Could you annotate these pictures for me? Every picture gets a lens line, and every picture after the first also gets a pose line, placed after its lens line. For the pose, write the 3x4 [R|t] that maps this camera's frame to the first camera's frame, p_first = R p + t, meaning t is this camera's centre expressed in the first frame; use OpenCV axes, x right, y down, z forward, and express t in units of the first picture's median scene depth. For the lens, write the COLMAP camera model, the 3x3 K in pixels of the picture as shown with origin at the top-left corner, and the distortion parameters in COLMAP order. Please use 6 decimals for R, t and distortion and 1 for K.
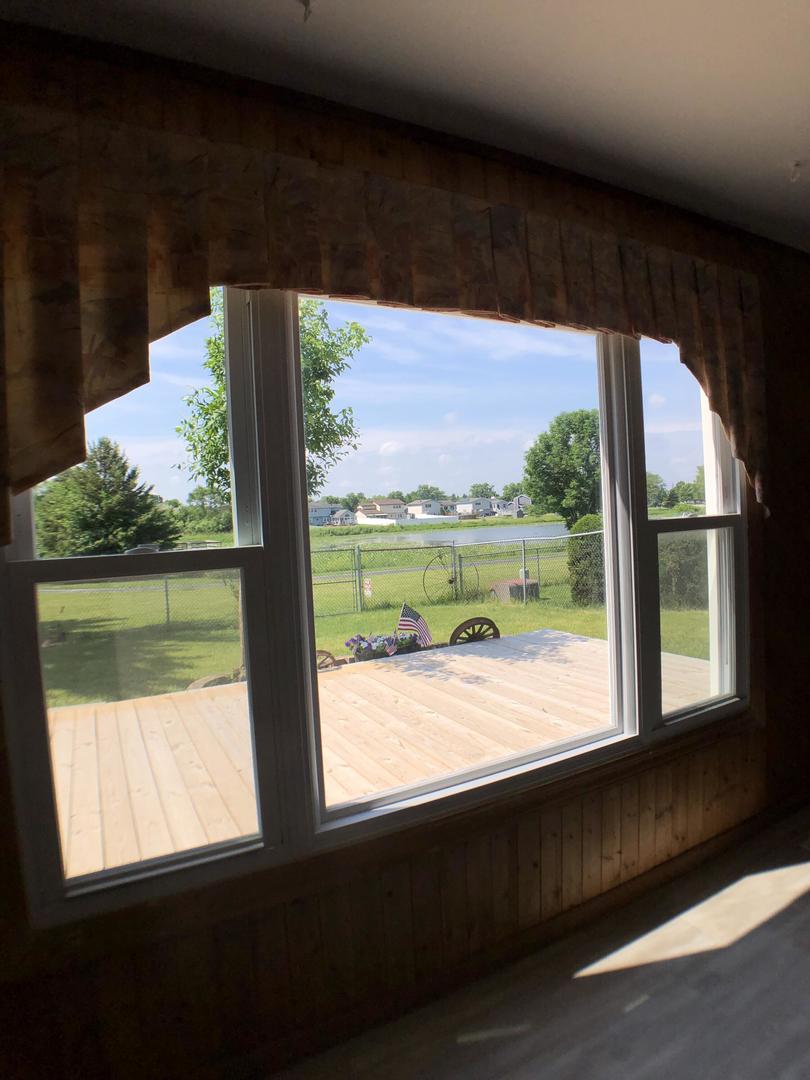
lens RADIAL K [[614.6, 0, 399.2], [0, 614.6, 539.3], [0, 0, 1]] dist [-0.085193, 0.013408]
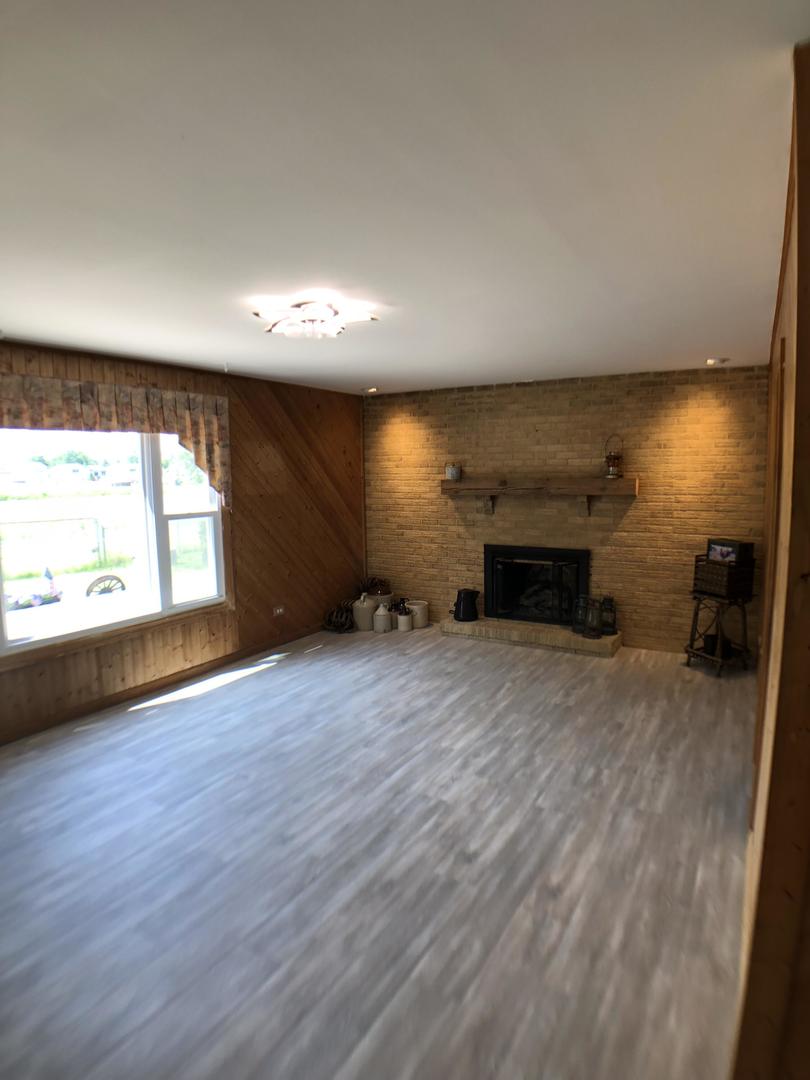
lens RADIAL K [[614.6, 0, 393.1], [0, 614.6, 556.1], [0, 0, 1]] dist [-0.085193, 0.013408]
pose [[0.862278, -0.025859, 0.505774, 0.006323], [-0.013468, 0.997171, 0.073945, -0.058083], [-0.506255, -0.070573, 0.859491, -1.395173]]
